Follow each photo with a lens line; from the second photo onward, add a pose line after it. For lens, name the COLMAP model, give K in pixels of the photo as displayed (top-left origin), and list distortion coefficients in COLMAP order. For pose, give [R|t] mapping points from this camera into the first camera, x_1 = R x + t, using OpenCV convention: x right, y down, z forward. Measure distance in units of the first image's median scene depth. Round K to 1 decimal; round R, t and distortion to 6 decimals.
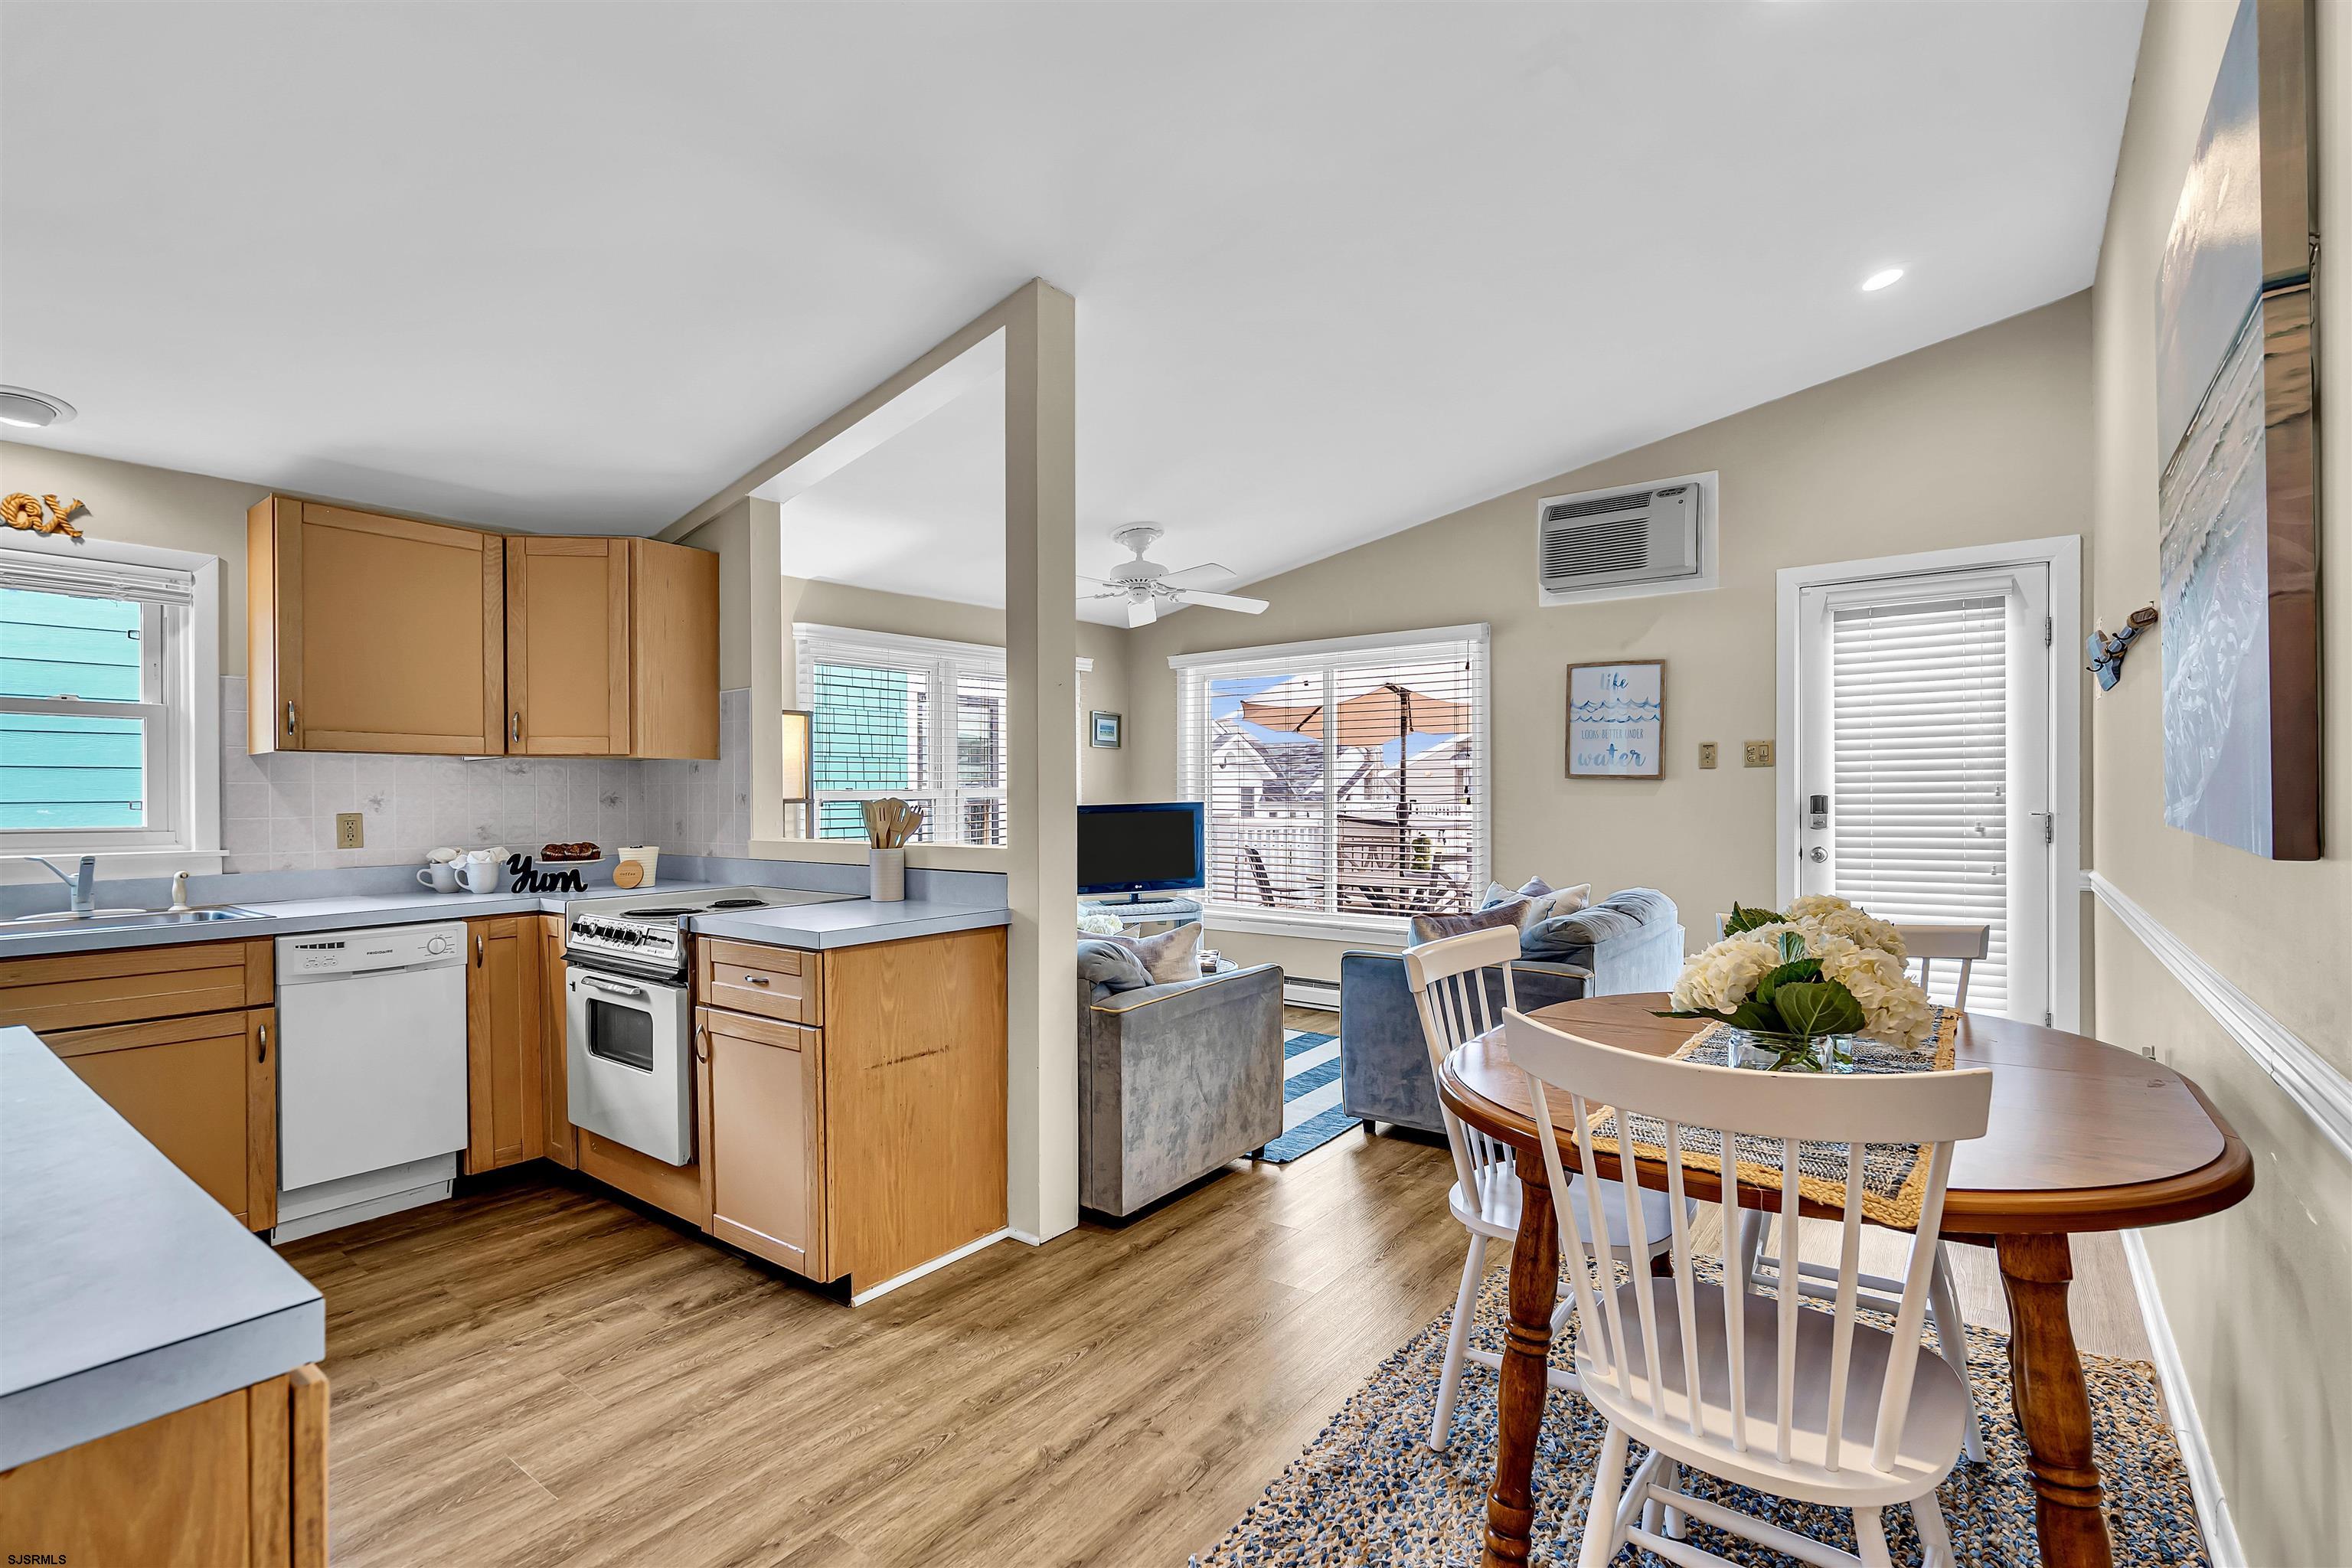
lens RADIAL K [[1073.9, 0, 1180.8], [0, 1073.9, 798.0], [0, 0, 1]] dist [0.000427, 0.000508]
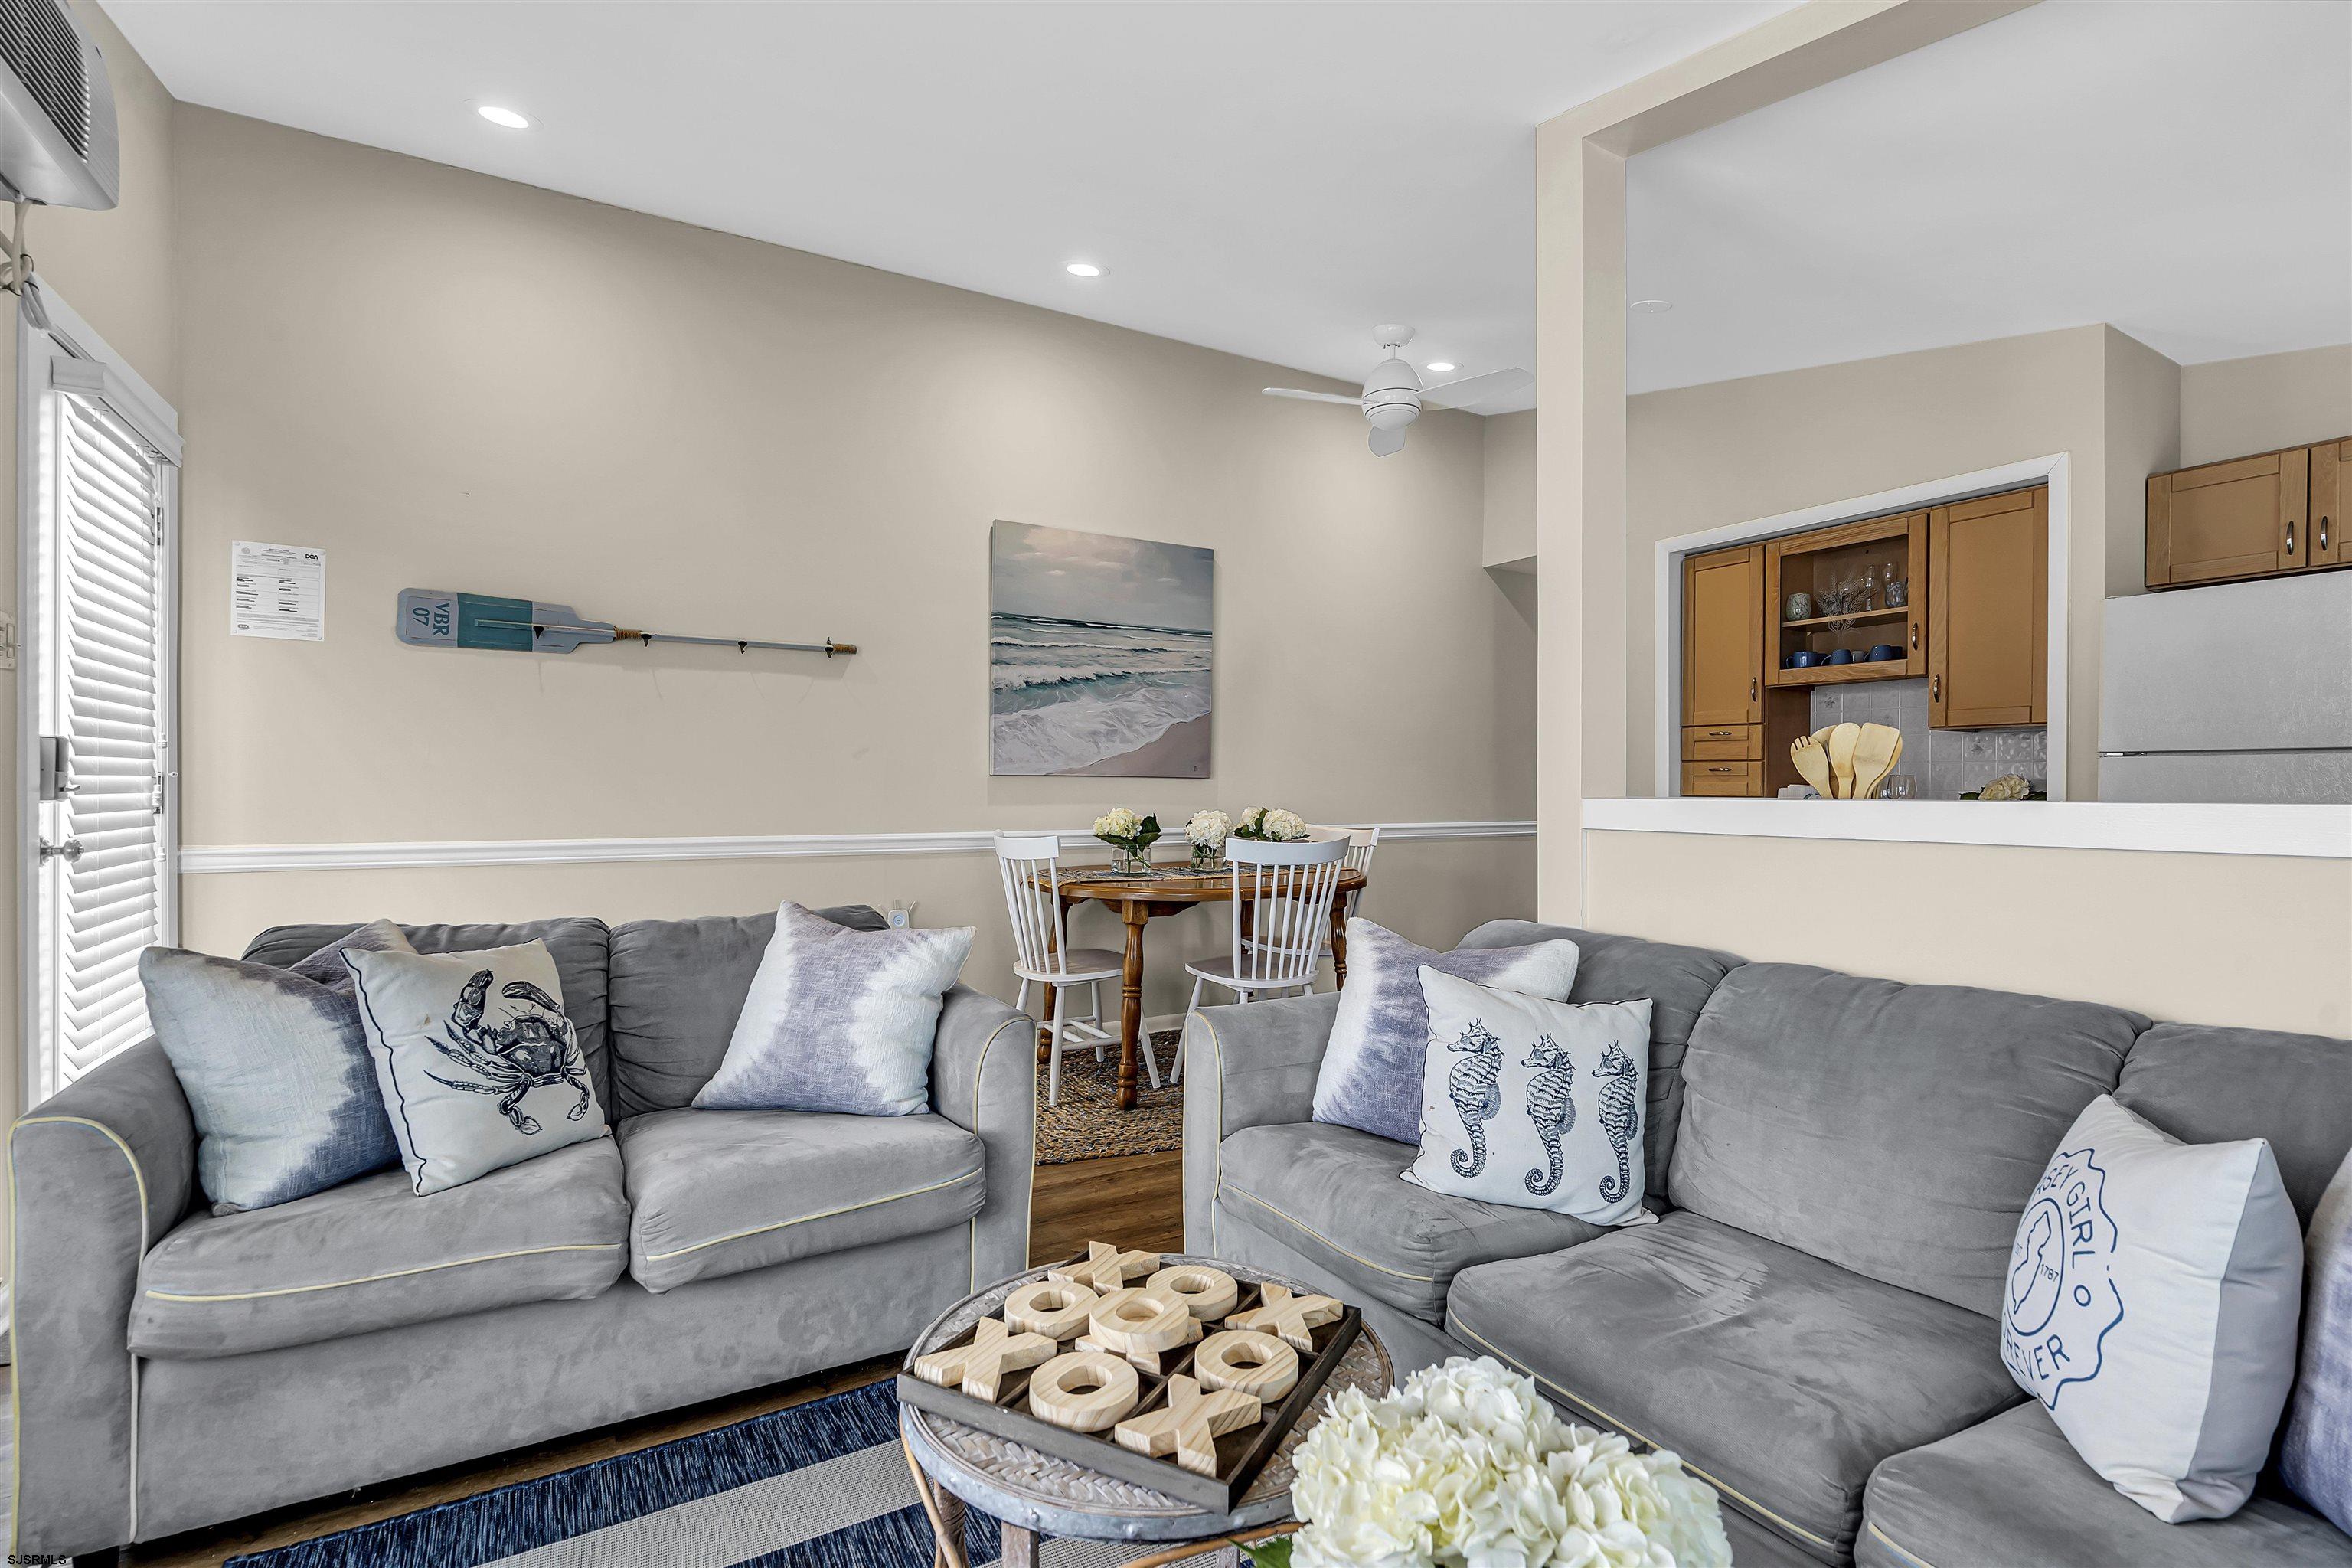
lens RADIAL K [[1067.4, 0, 1183.1], [0, 1067.4, 807.2], [0, 0, 1]] dist [-0.002417, 0.000232]
pose [[-0.923788, -0.001450, 0.382901, -0.155219], [0.006463, 0.999791, 0.019378, 0.034051], [-0.382849, 0.020376, -0.923586, 1.789288]]
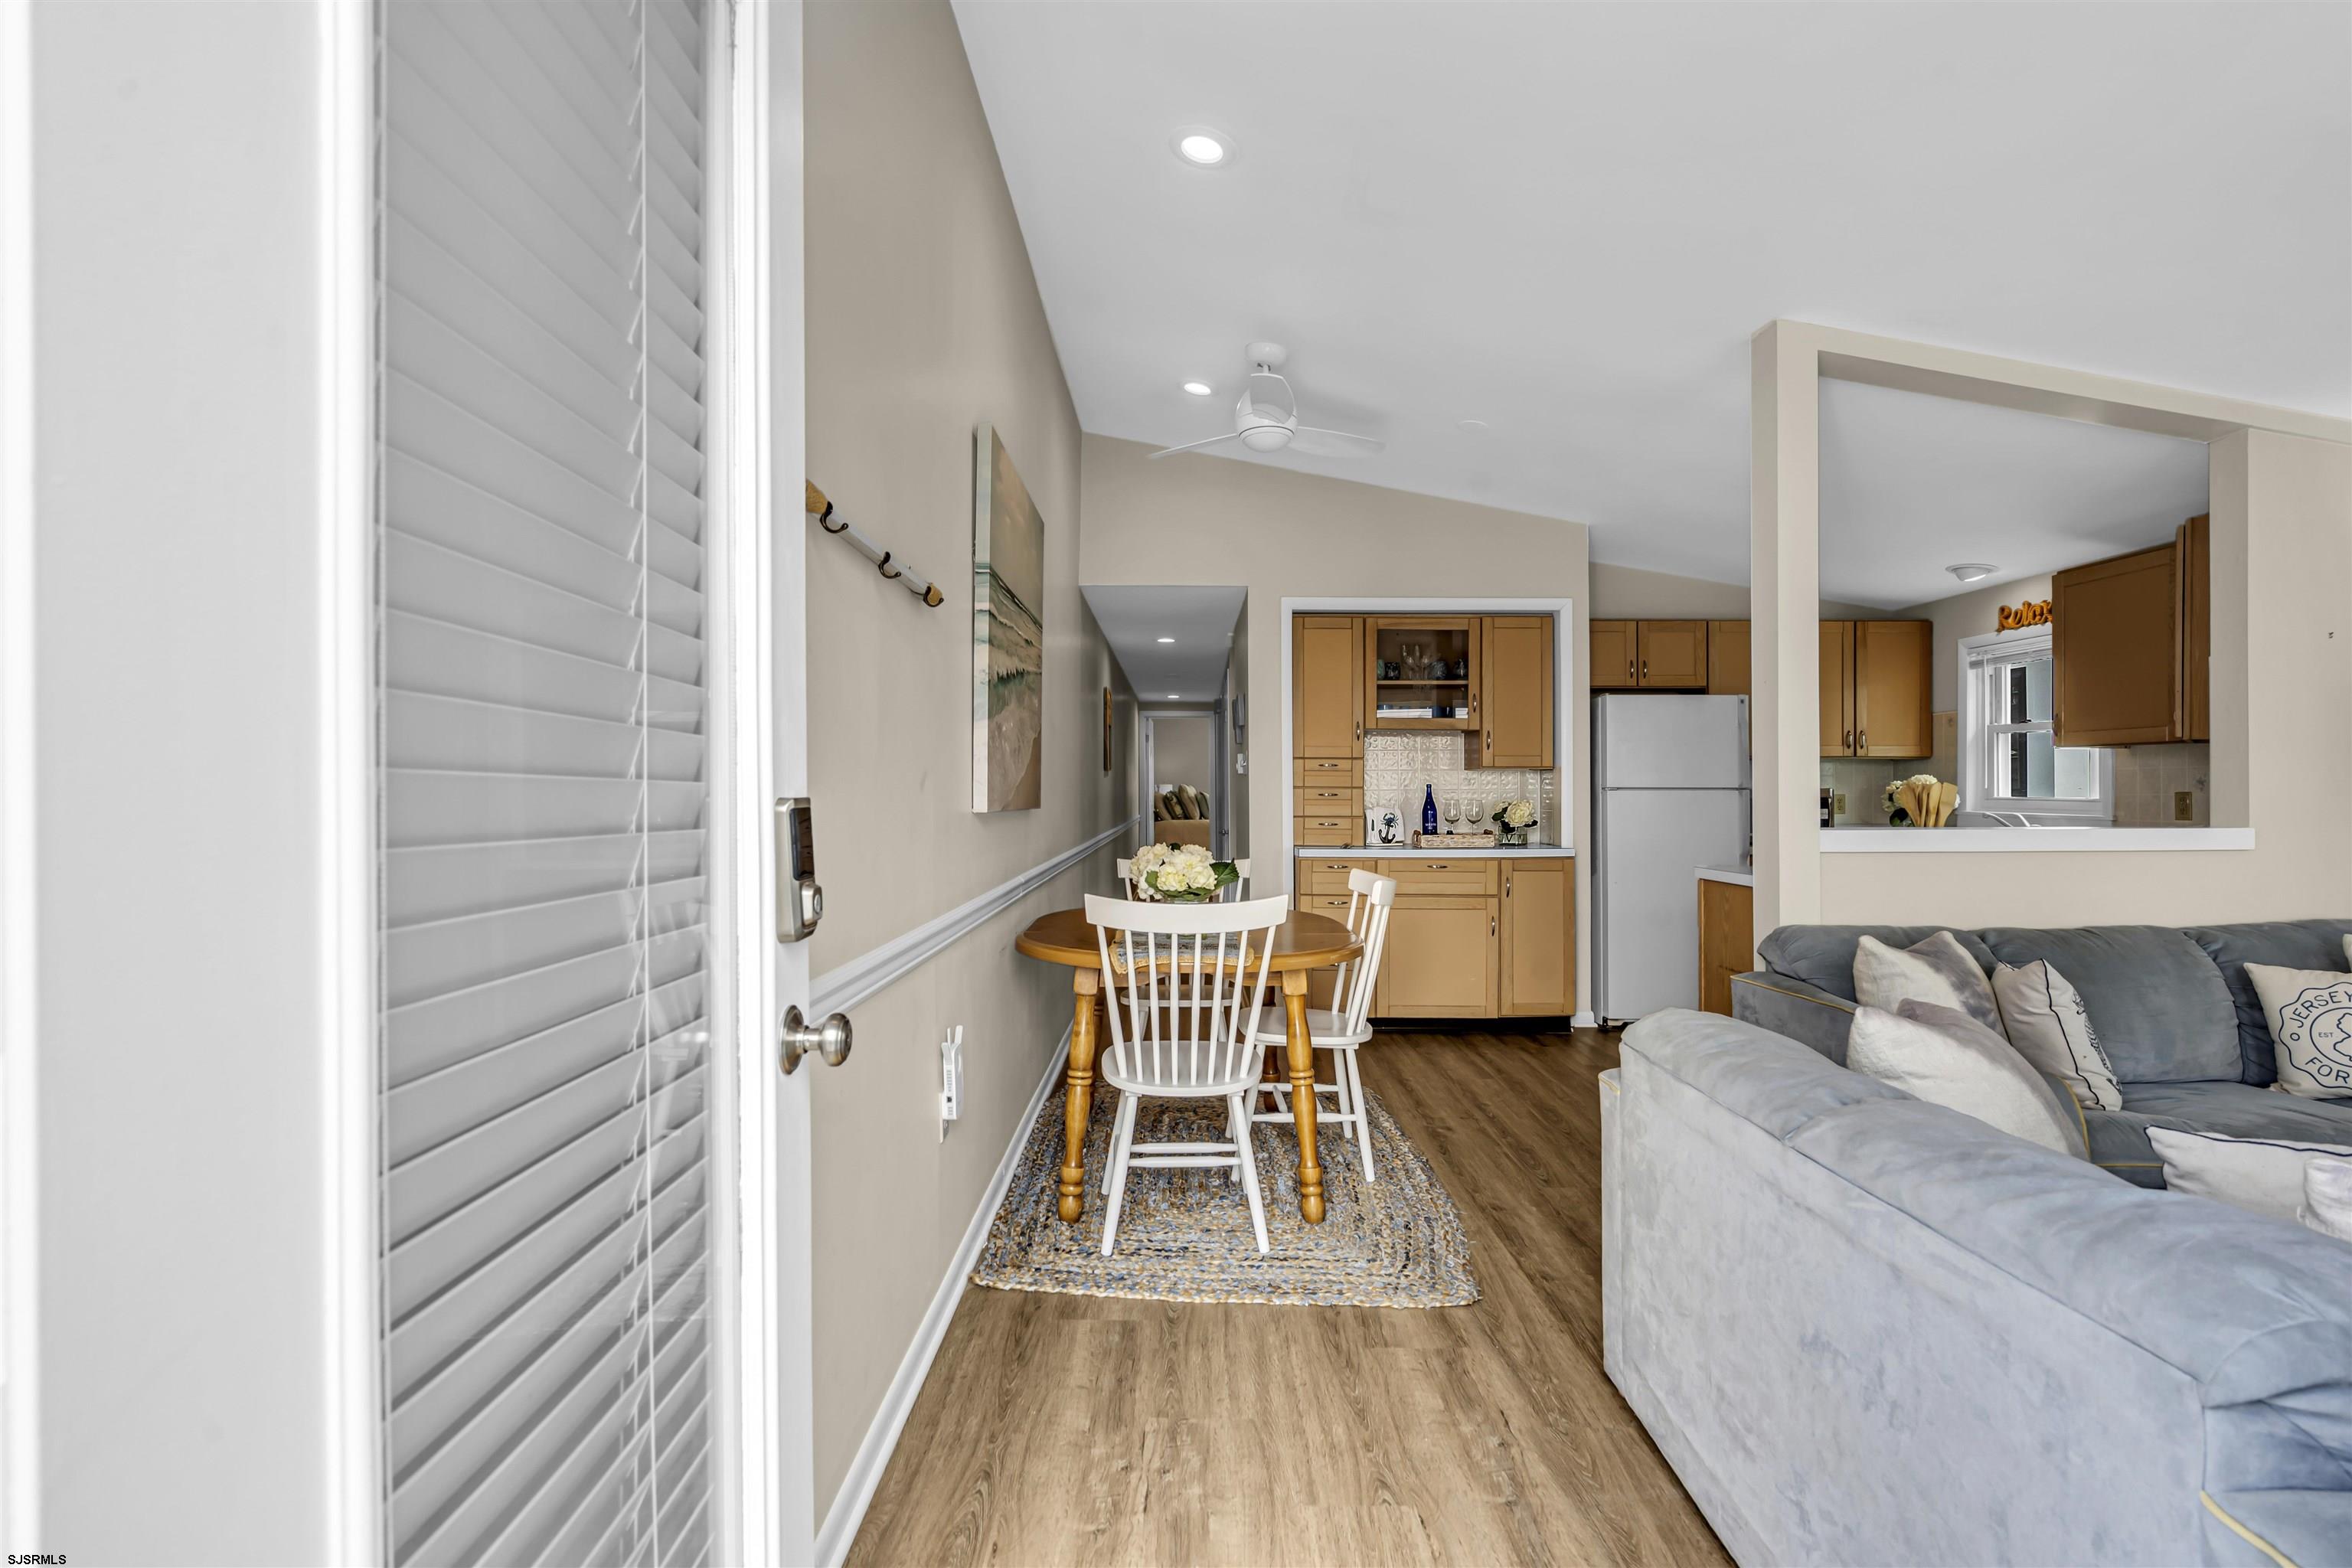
lens RADIAL K [[1066.2, 0, 1181.7], [0, 1066.2, 794.9], [0, 0, 1]] dist [-0.002807, 0.001174]
pose [[-0.797354, 0.013103, -0.603369, 0.983776], [0.008188, 0.999907, 0.010895, -0.005407], [0.603456, 0.003747, -0.797388, 1.433582]]
